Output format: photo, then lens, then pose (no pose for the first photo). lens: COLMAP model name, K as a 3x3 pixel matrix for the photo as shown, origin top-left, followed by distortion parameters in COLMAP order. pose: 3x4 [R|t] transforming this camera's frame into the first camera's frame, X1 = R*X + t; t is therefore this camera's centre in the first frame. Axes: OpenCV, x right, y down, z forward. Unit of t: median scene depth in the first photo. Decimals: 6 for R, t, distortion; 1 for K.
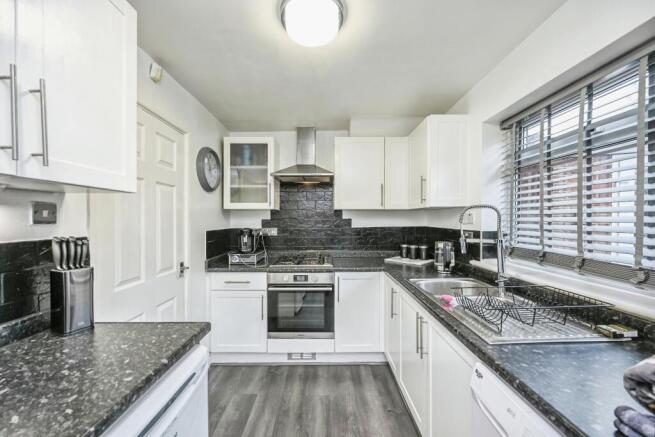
lens RADIAL K [[256.9, 0, 331.9], [0, 256.9, 218.6], [0, 0, 1]] dist [-0.007400, 0.000523]
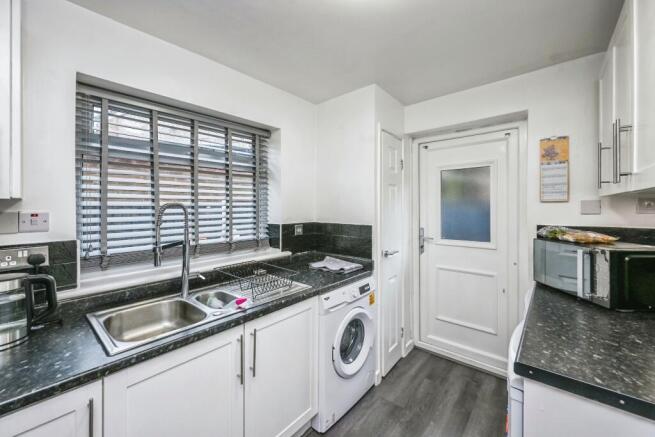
lens RADIAL K [[256.9, 0, 331.5], [0, 256.9, 208.1], [0, 0, 1]] dist [-0.007400, 0.000523]
pose [[-0.747658, 0.001667, 0.664082, -0.439216], [0.009396, 0.999923, 0.008068, -0.044734], [-0.664018, 0.012272, -0.747616, 1.477053]]
